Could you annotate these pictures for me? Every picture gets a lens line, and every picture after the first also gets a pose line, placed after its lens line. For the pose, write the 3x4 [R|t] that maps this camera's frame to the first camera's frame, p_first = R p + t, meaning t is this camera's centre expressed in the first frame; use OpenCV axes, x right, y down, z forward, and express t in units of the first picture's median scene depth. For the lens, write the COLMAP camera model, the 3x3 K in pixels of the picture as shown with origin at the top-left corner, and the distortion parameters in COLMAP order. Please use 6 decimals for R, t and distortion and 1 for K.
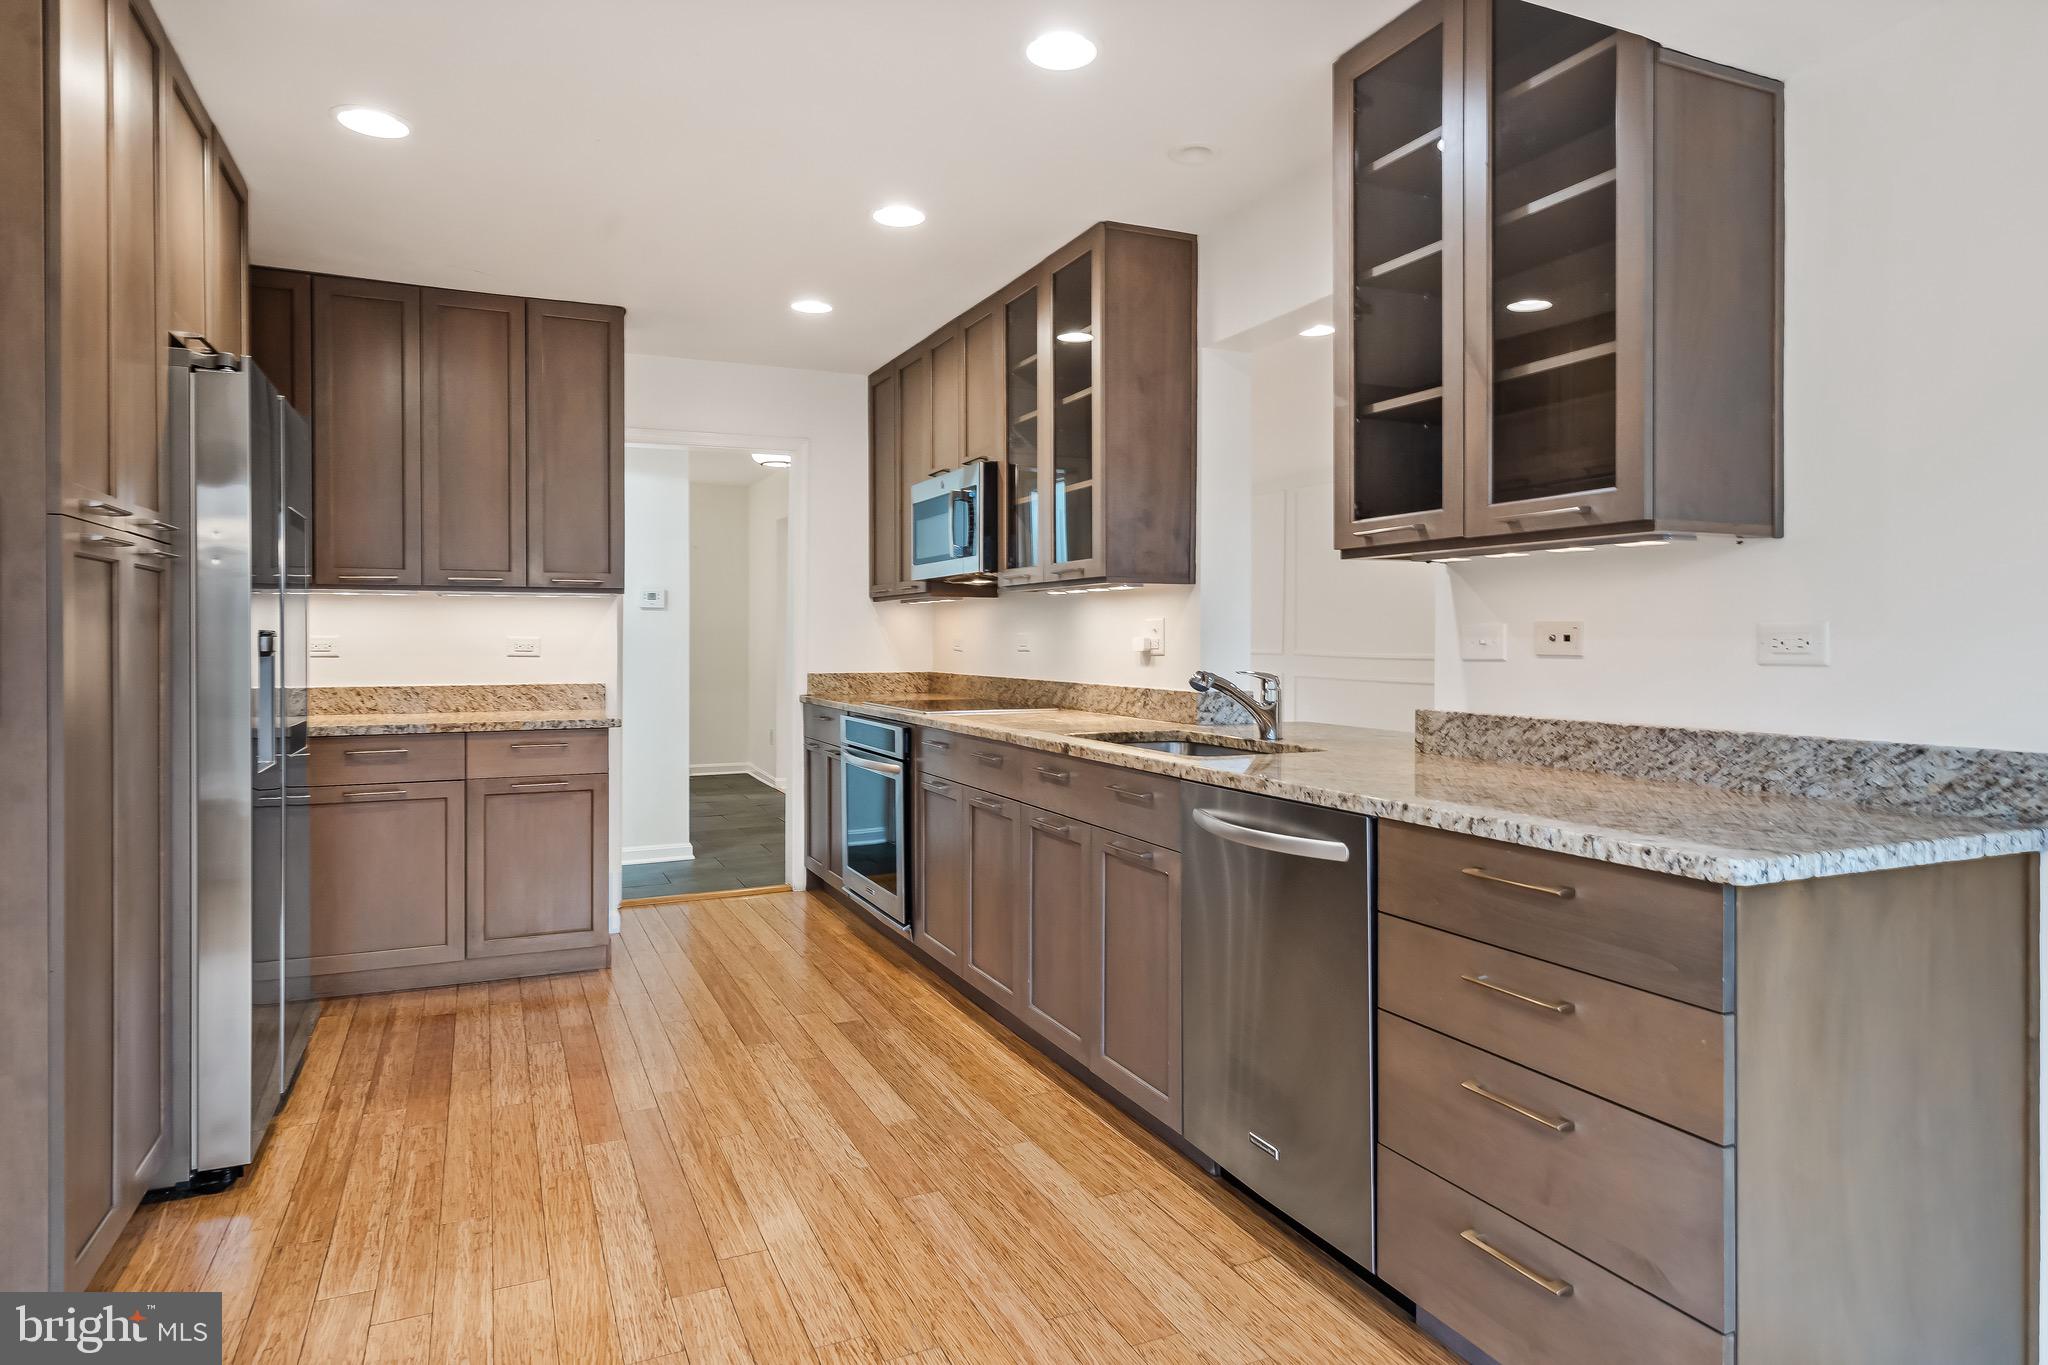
lens RADIAL K [[1204.3, 0, 1026.3], [0, 1204.3, 644.7], [0, 0, 1]] dist [0.004611, 0.003333]
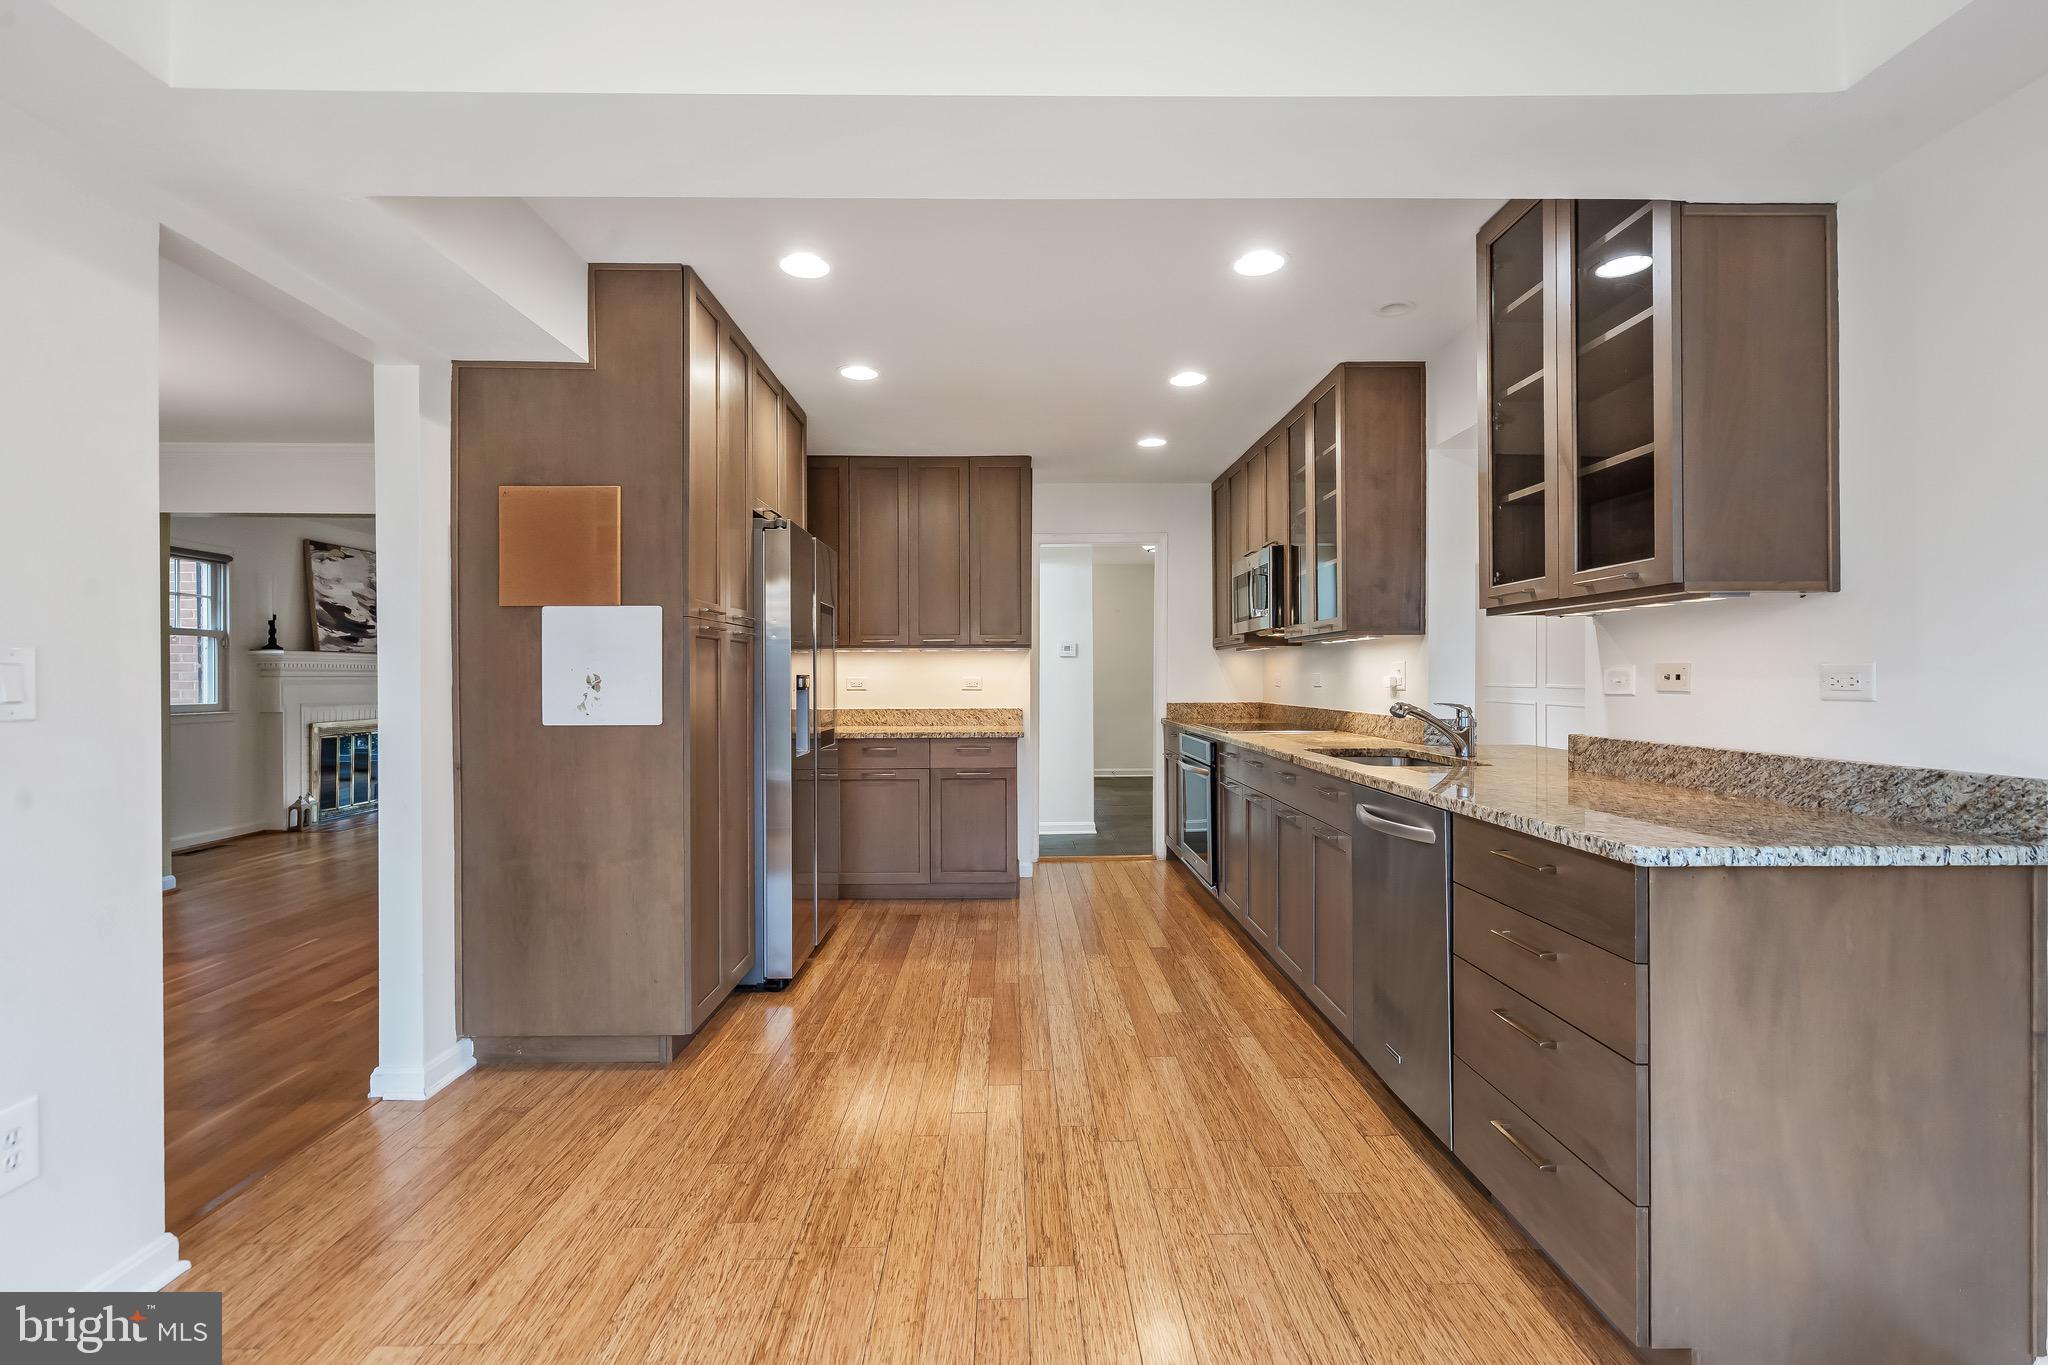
lens RADIAL K [[944.9, 0, 1022.8], [0, 944.9, 677.6], [0, 0, 1]] dist [-0.007350, 0.002611]
pose [[0.916235, -0.003024, -0.400630, 0.193185], [0.001587, 0.999991, -0.003919, -0.002042], [0.400639, 0.002955, 0.916231, -0.110397]]
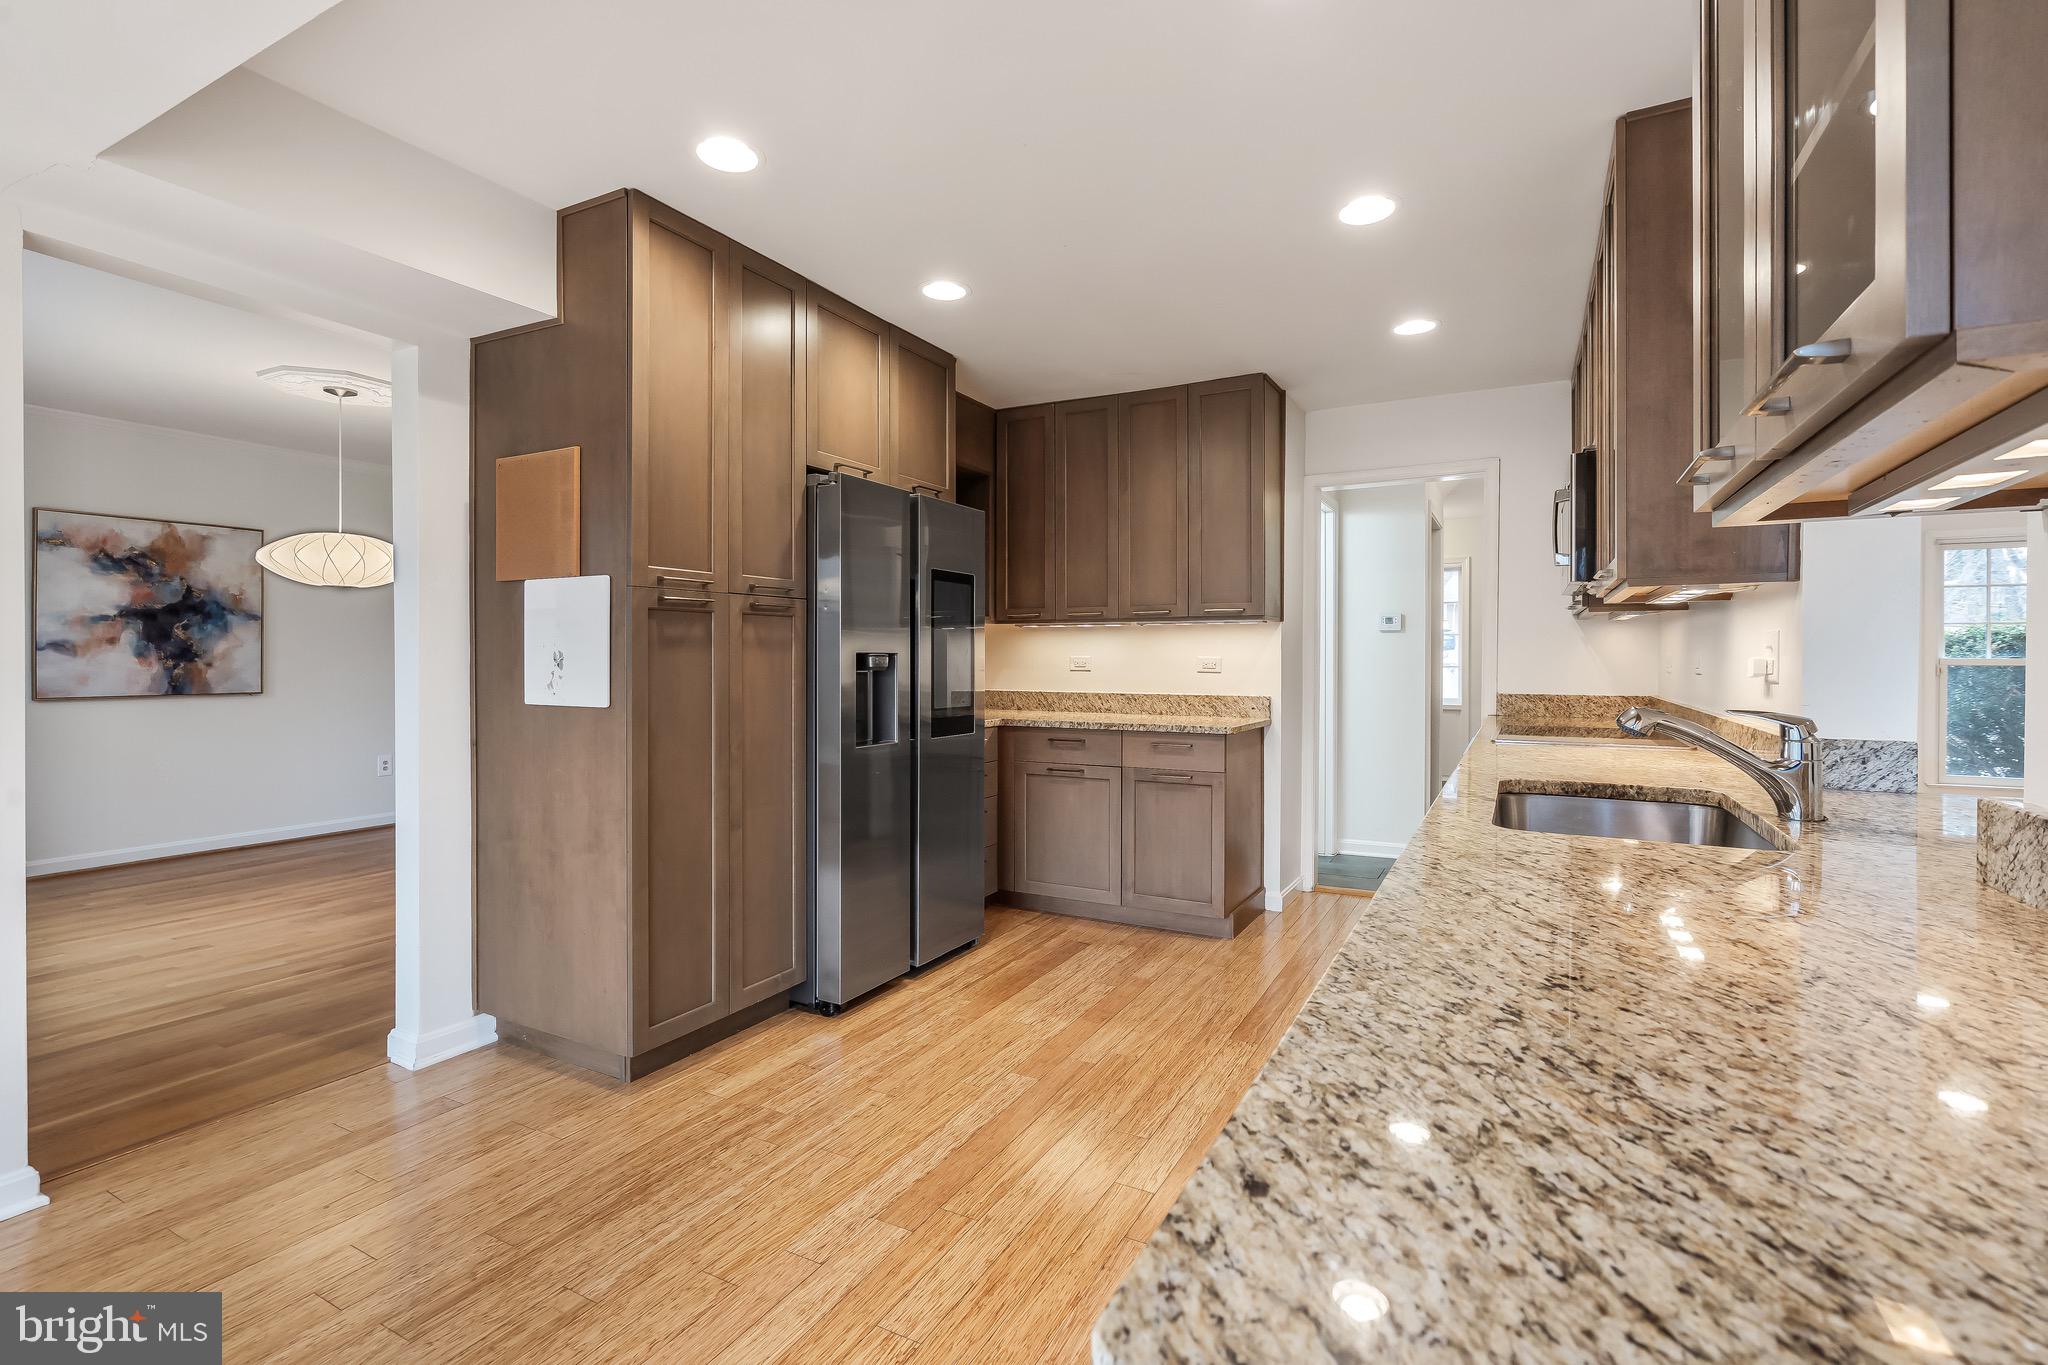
lens RADIAL K [[944.9, 0, 1016.8], [0, 944.9, 660.6], [0, 0, 1]] dist [-0.007350, 0.002611]
pose [[0.598362, 0.003433, -0.801218, 0.390316], [-0.005158, 0.999987, 0.000433, -0.003207], [0.801209, 0.003874, 0.598372, 0.416007]]
